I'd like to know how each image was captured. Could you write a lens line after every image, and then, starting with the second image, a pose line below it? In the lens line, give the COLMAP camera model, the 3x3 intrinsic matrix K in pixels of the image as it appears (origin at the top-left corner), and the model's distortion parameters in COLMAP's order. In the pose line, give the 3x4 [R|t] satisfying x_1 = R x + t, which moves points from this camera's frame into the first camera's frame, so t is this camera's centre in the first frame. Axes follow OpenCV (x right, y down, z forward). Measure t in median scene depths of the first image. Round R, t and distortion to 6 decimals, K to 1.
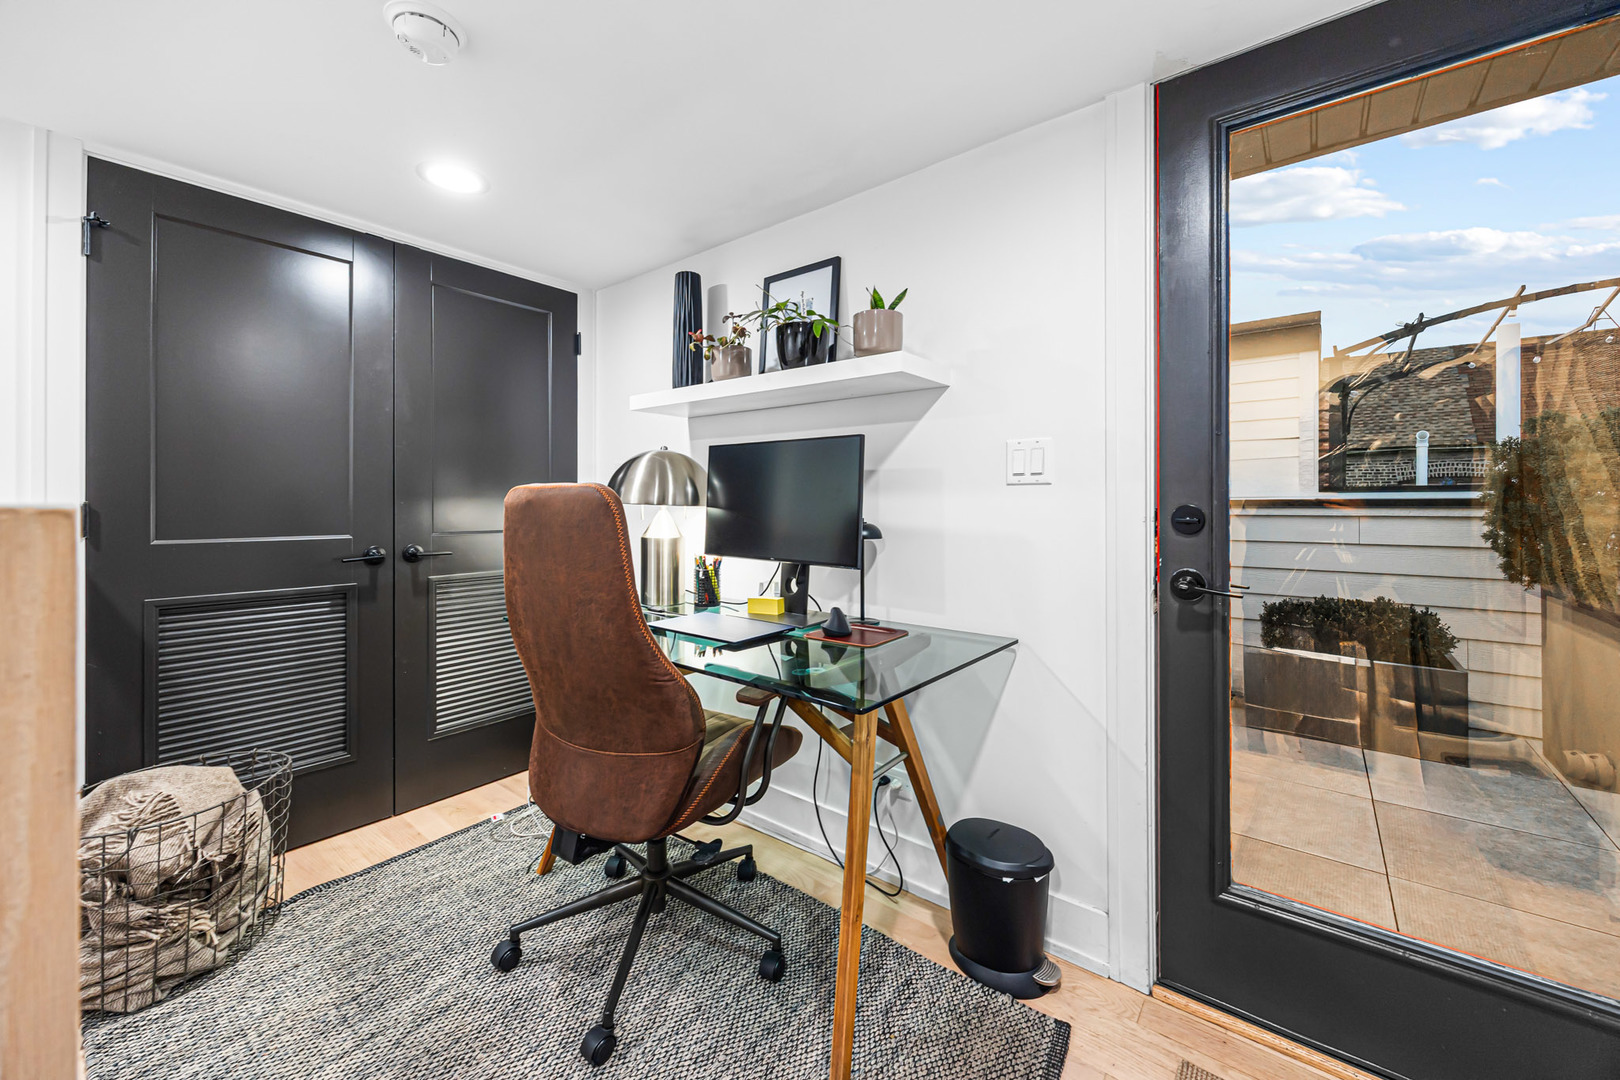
lens RADIAL K [[649.7, 0, 813.3], [0, 649.7, 500.5], [0, 0, 1]] dist [0.000102, -0.000062]
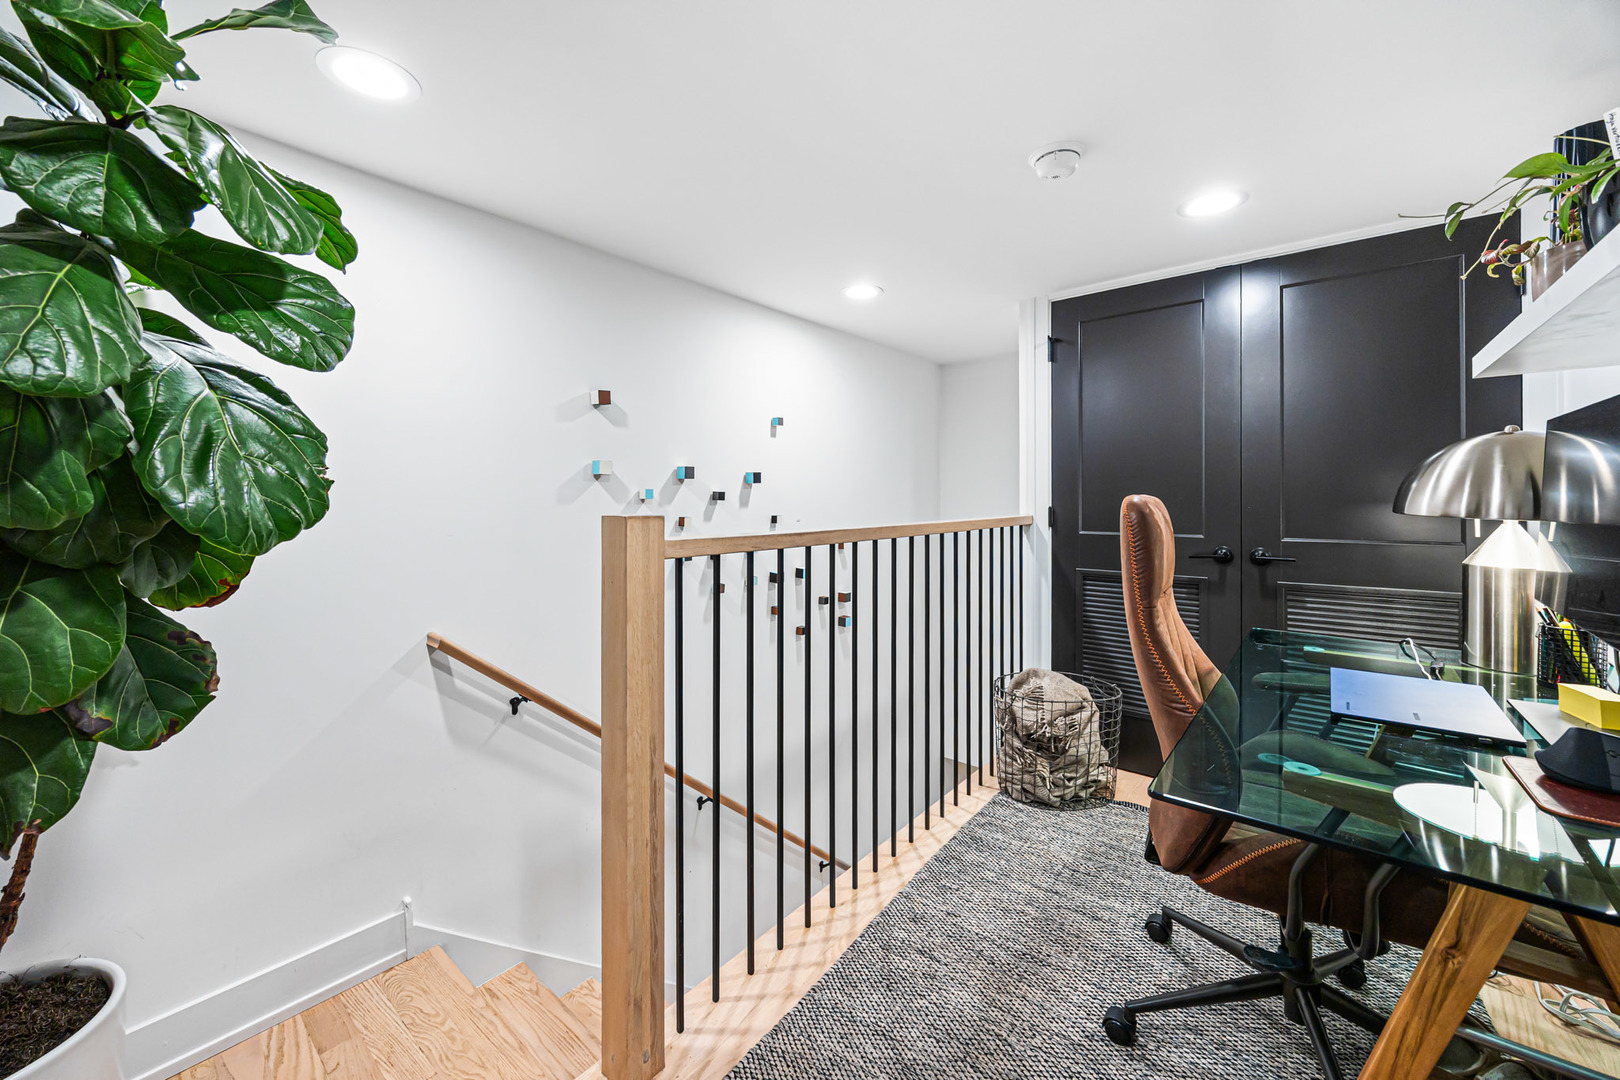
lens RADIAL K [[655.0, 0, 809.6], [0, 655.0, 517.7], [0, 0, 1]] dist [0.000210, -0.000192]
pose [[-0.061768, 0.020650, -0.997877, 0.631764], [0.000508, 0.999786, 0.020658, -0.003985], [0.998090, 0.000769, -0.061765, 0.484923]]
